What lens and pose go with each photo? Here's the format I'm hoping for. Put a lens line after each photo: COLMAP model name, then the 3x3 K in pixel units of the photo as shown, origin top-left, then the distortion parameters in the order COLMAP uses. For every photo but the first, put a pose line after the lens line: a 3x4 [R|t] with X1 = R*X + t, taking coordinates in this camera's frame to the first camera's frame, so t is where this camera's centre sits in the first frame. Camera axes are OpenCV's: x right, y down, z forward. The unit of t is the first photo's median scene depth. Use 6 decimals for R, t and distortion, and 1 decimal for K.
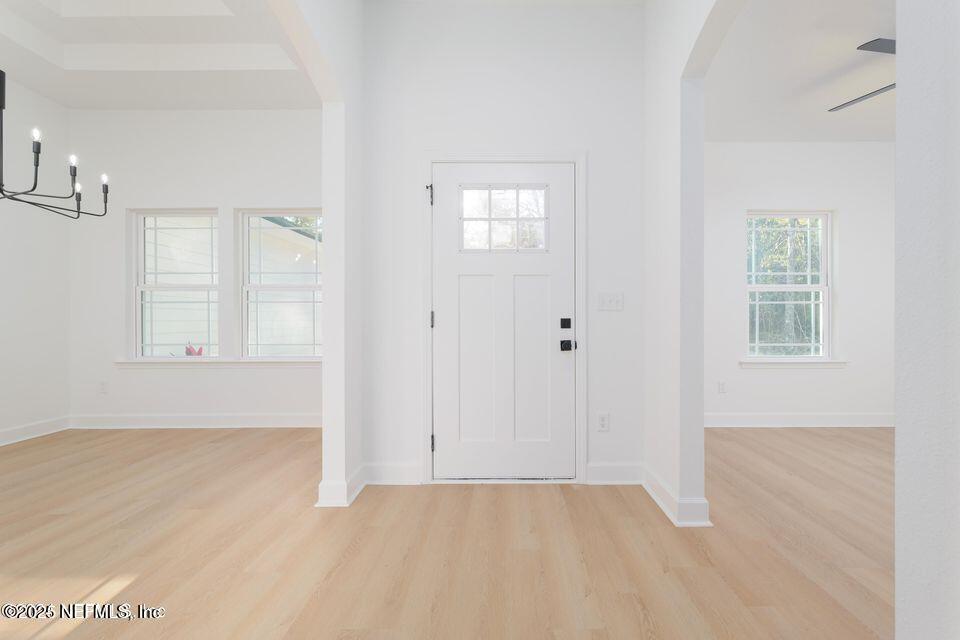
lens RADIAL K [[391.0, 0, 483.5], [0, 391.0, 317.8], [0, 0, 1]] dist [-0.015081, -0.000466]
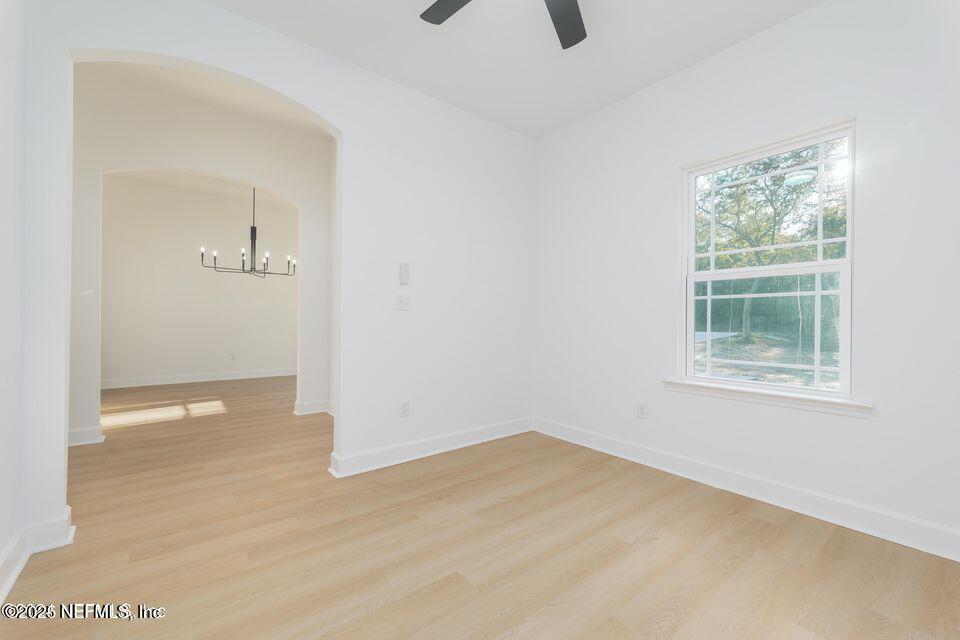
lens RADIAL K [[391.0, 0, 488.8], [0, 391.0, 321.3], [0, 0, 1]] dist [-0.015081, -0.000466]
pose [[0.651078, 0.008422, -0.758964, 0.968391], [-0.002321, 0.999956, 0.009104, -0.002687], [0.759007, -0.004166, 0.651069, 0.271567]]
